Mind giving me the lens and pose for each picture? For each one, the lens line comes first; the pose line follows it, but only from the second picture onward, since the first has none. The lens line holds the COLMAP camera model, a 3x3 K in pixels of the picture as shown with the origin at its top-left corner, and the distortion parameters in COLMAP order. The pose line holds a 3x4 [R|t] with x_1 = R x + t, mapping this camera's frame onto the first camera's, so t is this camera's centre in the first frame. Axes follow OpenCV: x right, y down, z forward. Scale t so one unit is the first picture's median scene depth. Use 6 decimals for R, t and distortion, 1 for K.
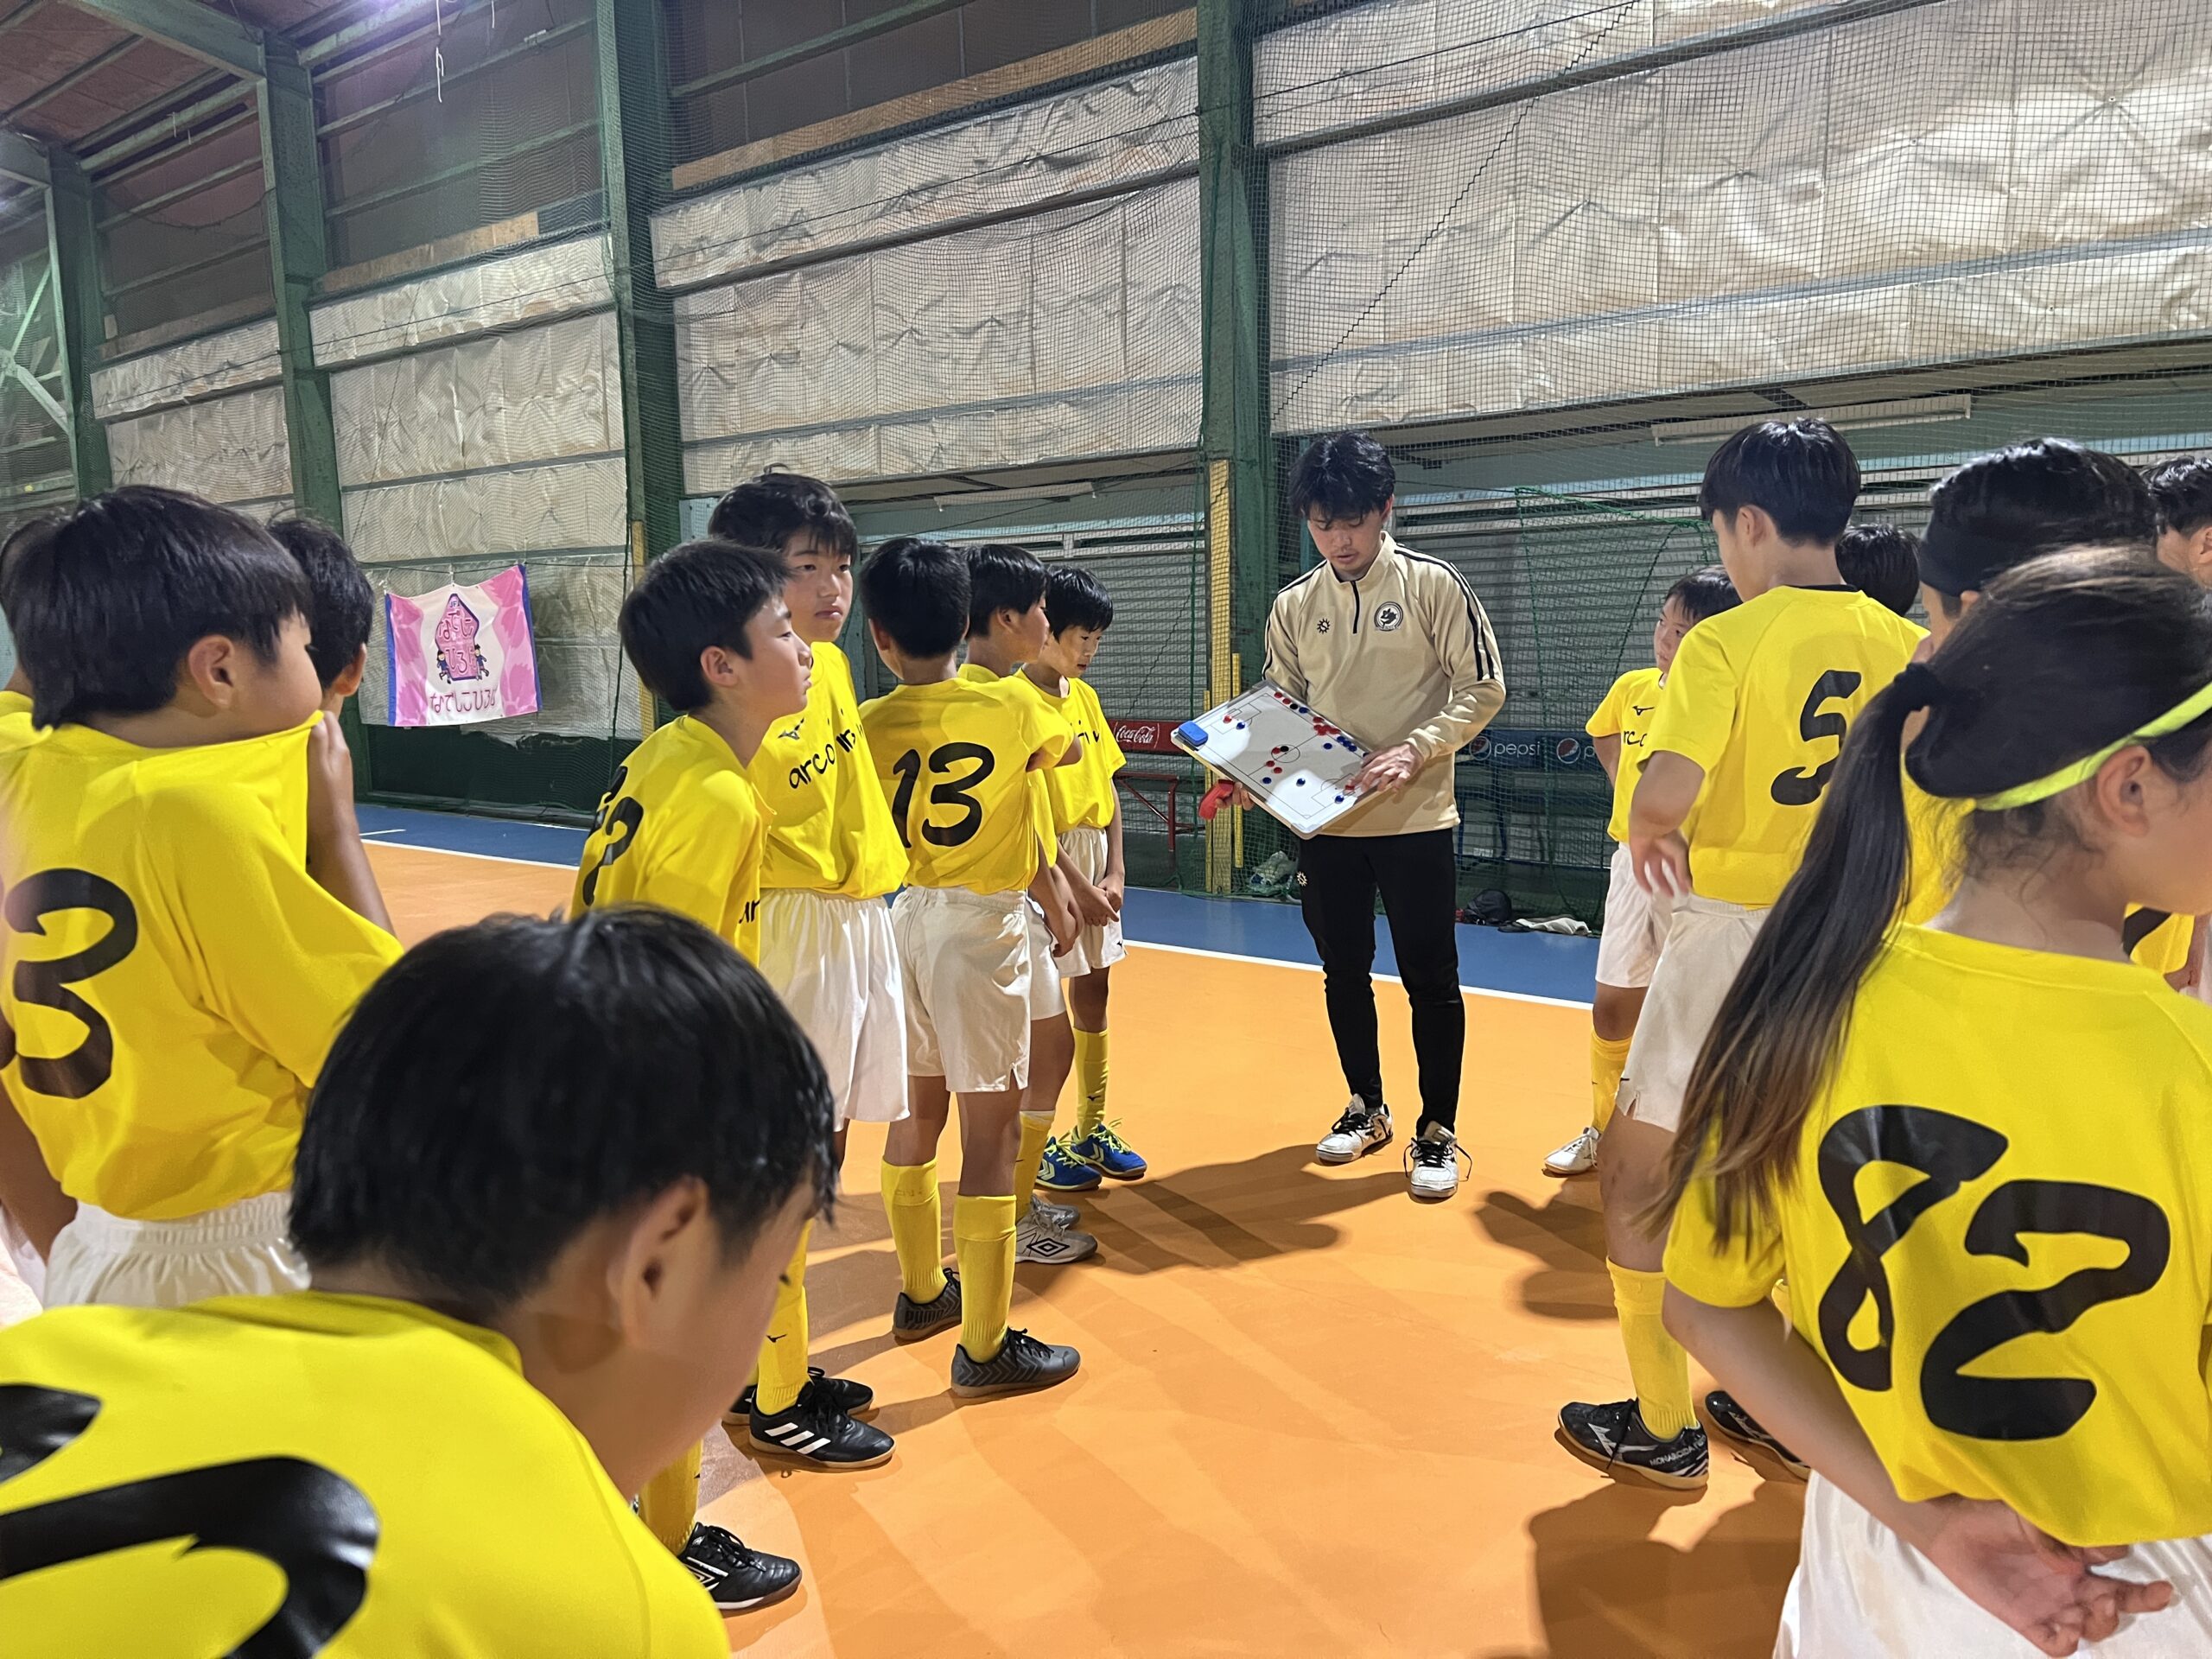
lens RADIAL K [[1678.9, 0, 1103.1], [0, 1678.9, 823.7], [0, 0, 1]] dist [0.077909, -0.071865]
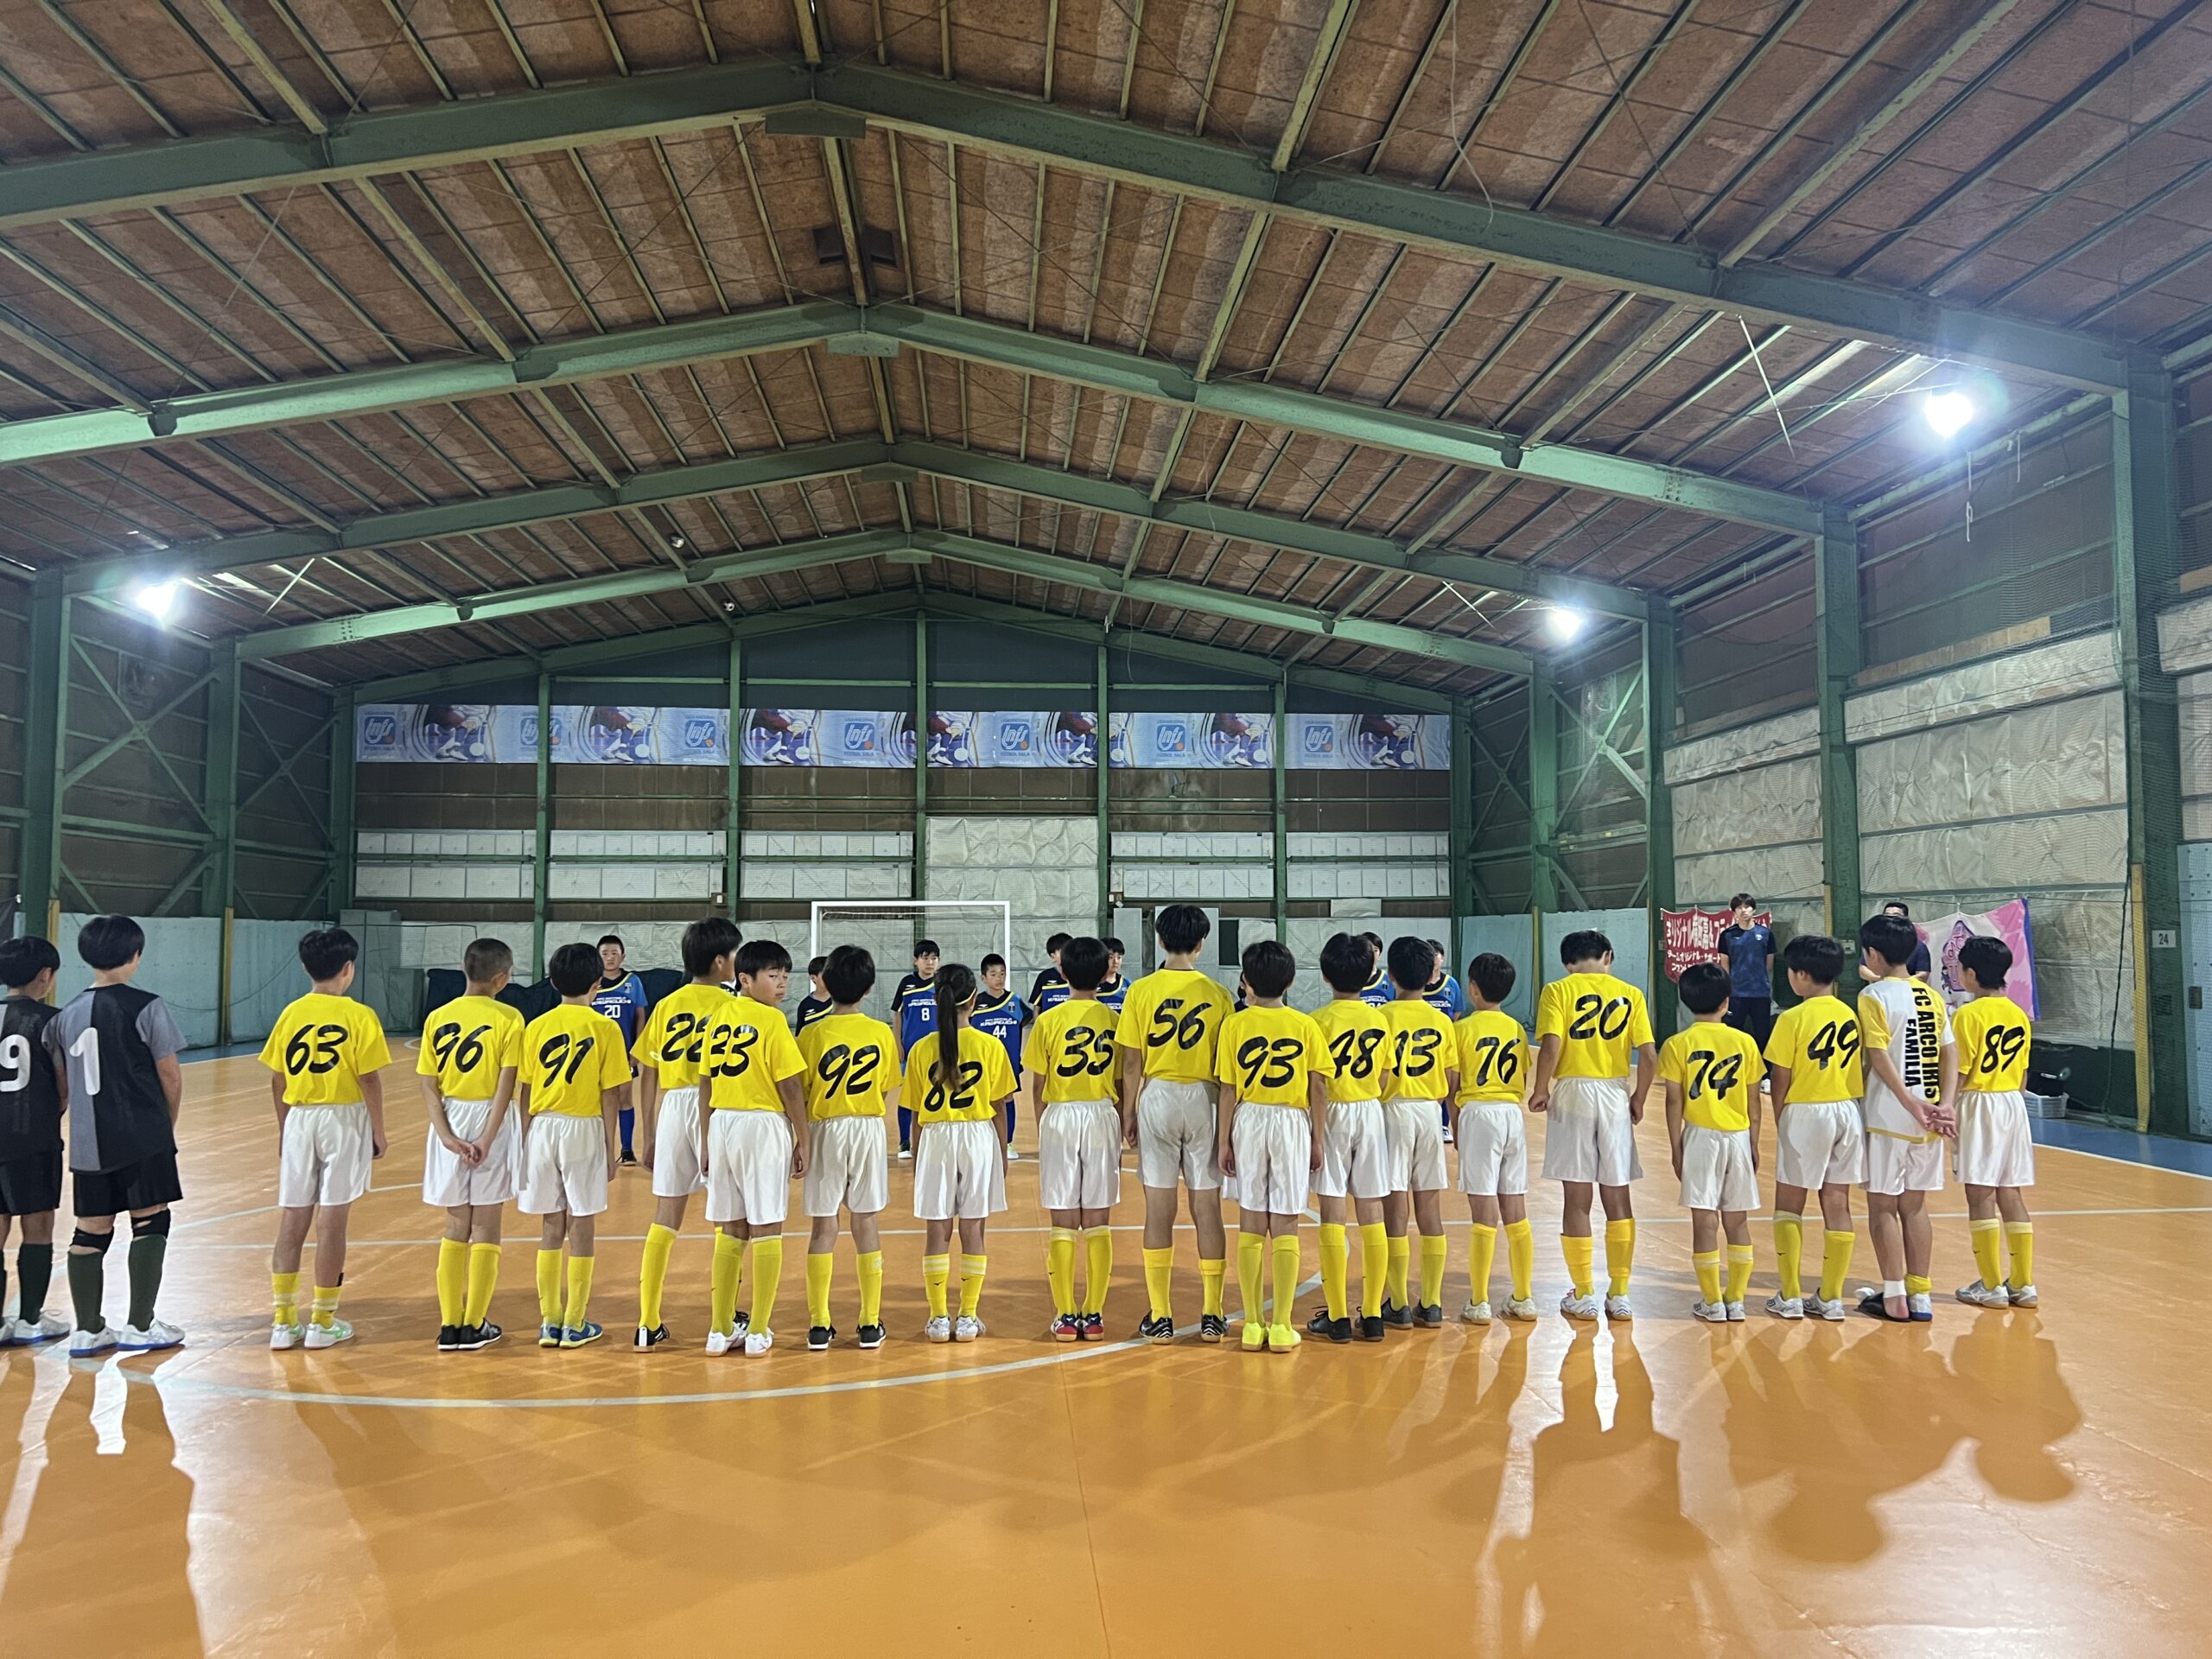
lens RADIAL K [[1678.9, 0, 1144.2], [0, 1678.9, 817.6], [0, 0, 1]] dist [0.077909, -0.071865]
pose [[0.719587, -0.025102, -0.693948, 0.045548], [-0.103532, 0.984298, -0.142961, 0.026475], [0.686641, 0.174718, 0.705690, -0.270115]]
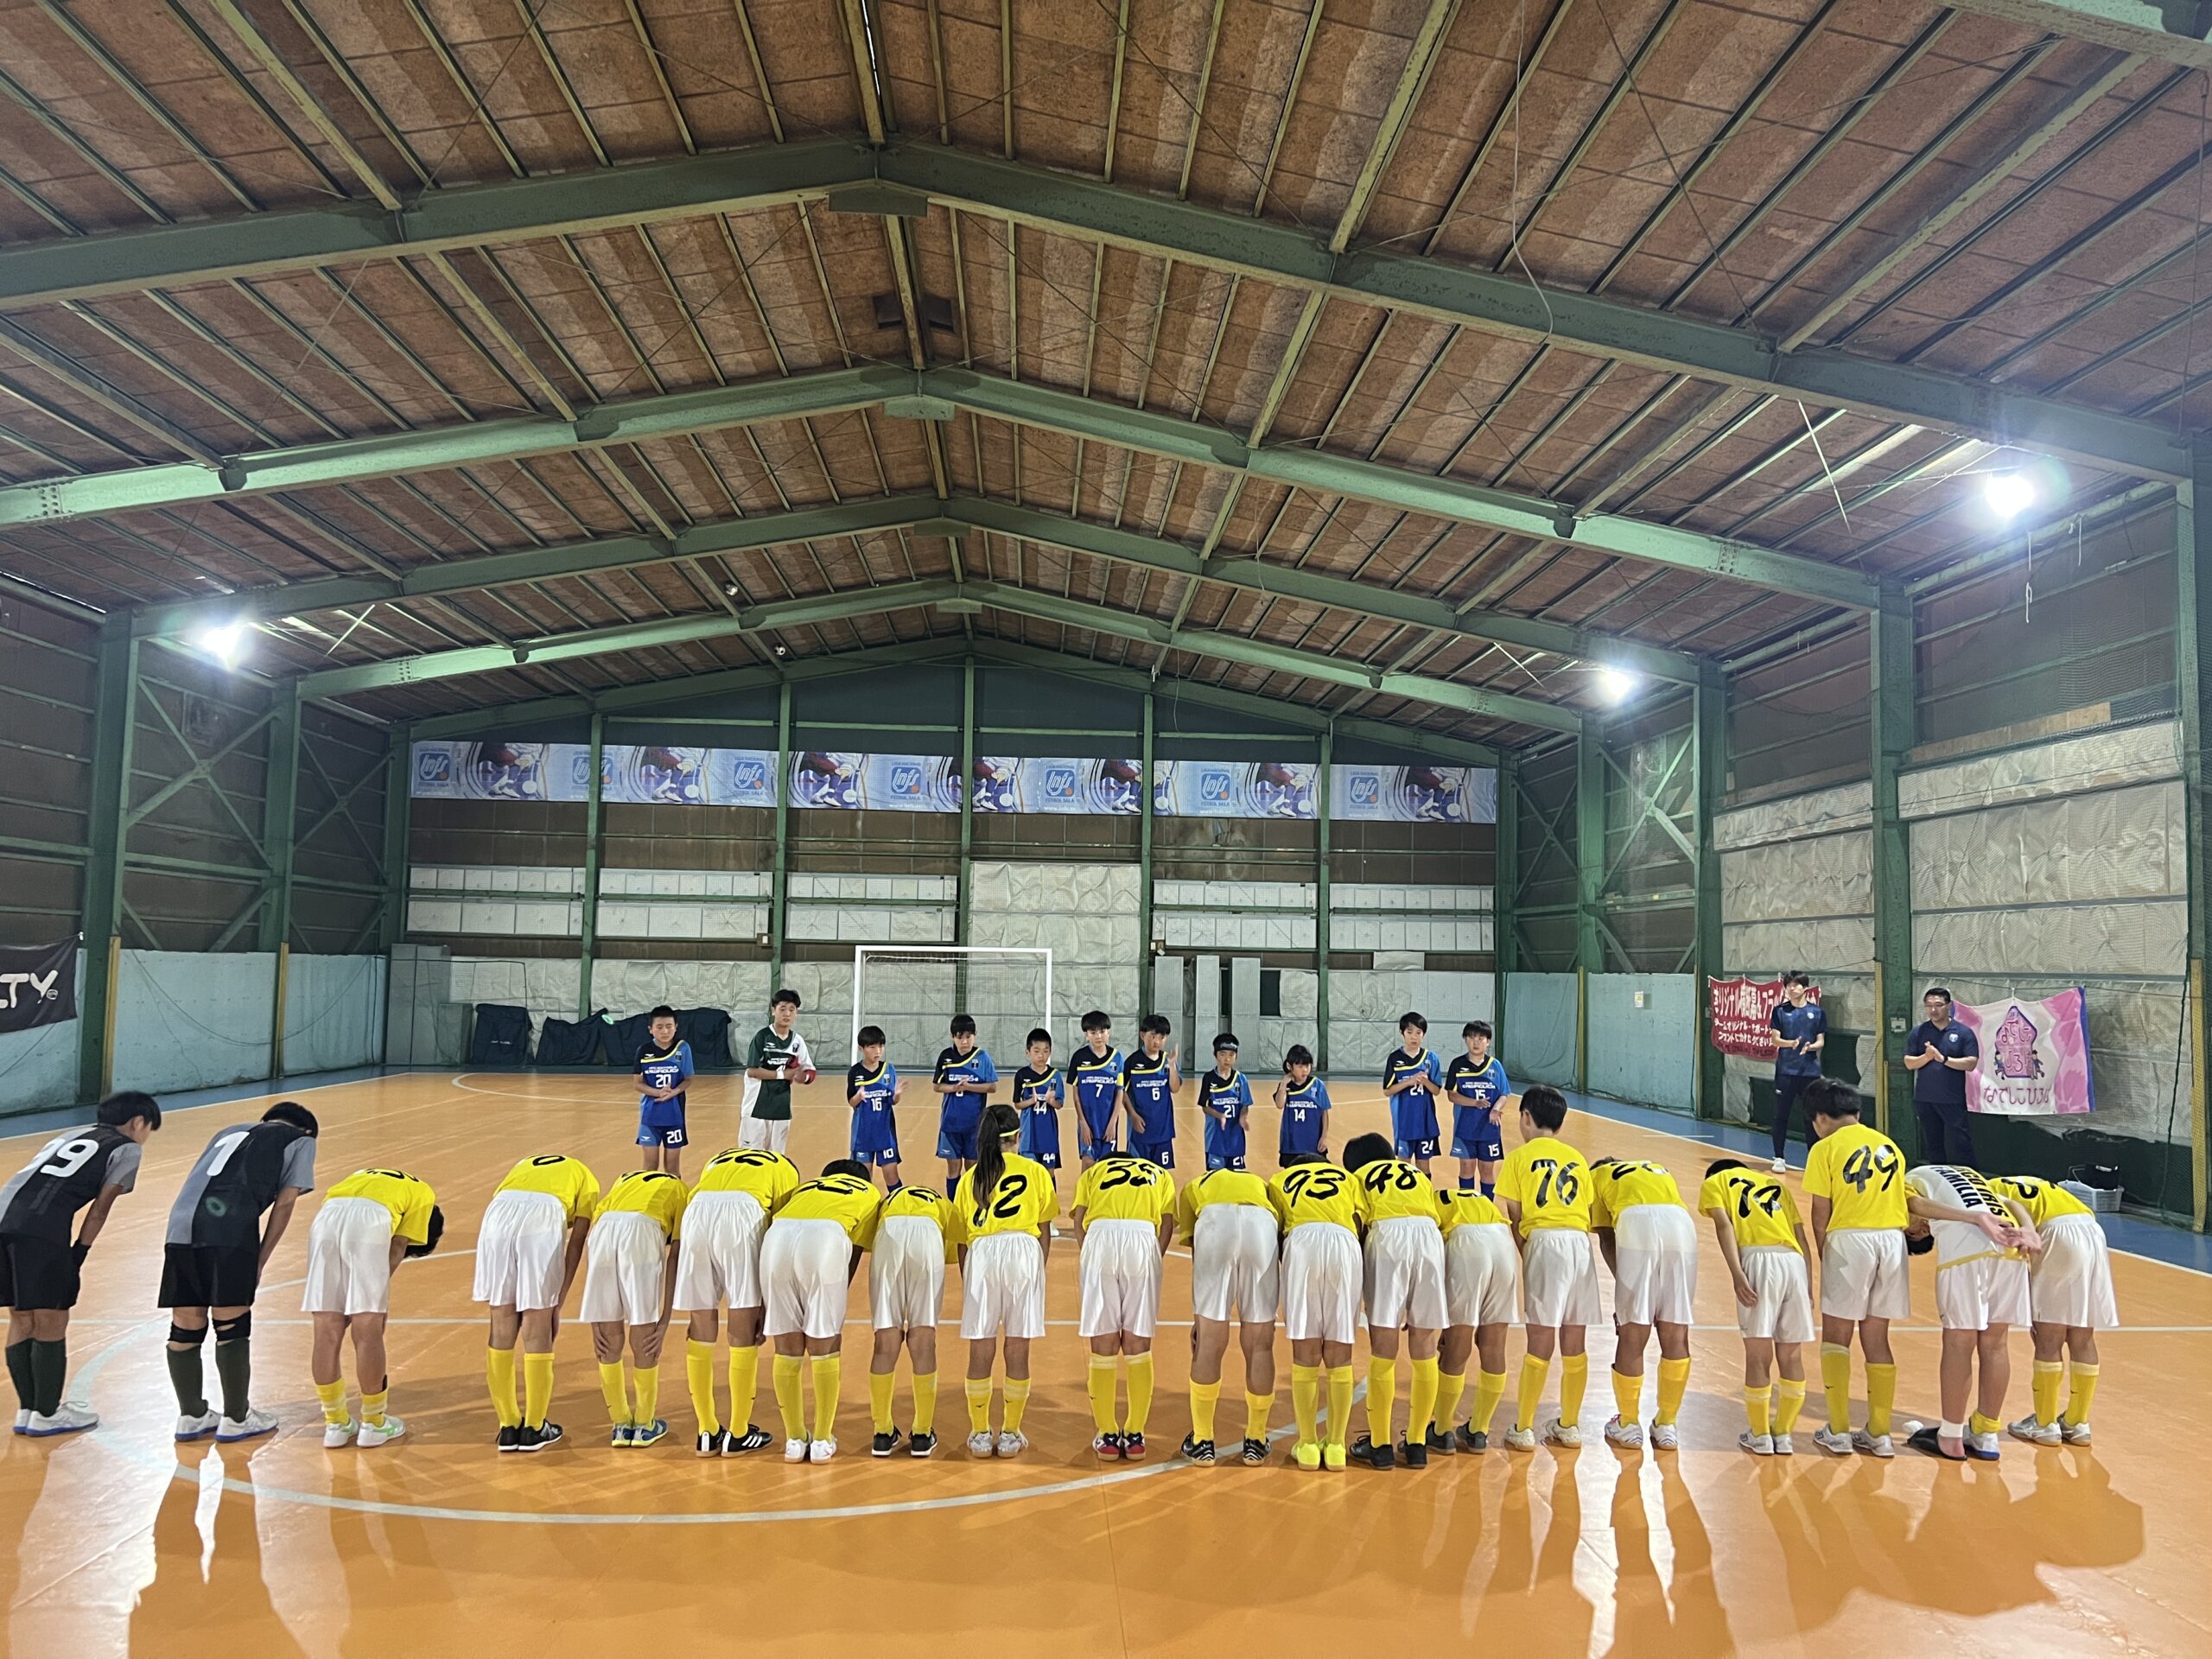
lens RADIAL K [[1678.9, 0, 1146.6], [0, 1678.9, 832.9], [0, 0, 1]] dist [0.077909, -0.071865]
pose [[0.703498, -0.018272, -0.710462, 0.045534], [-0.124774, 0.980967, -0.148780, 0.001078], [0.699658, 0.193313, 0.687829, -0.278454]]
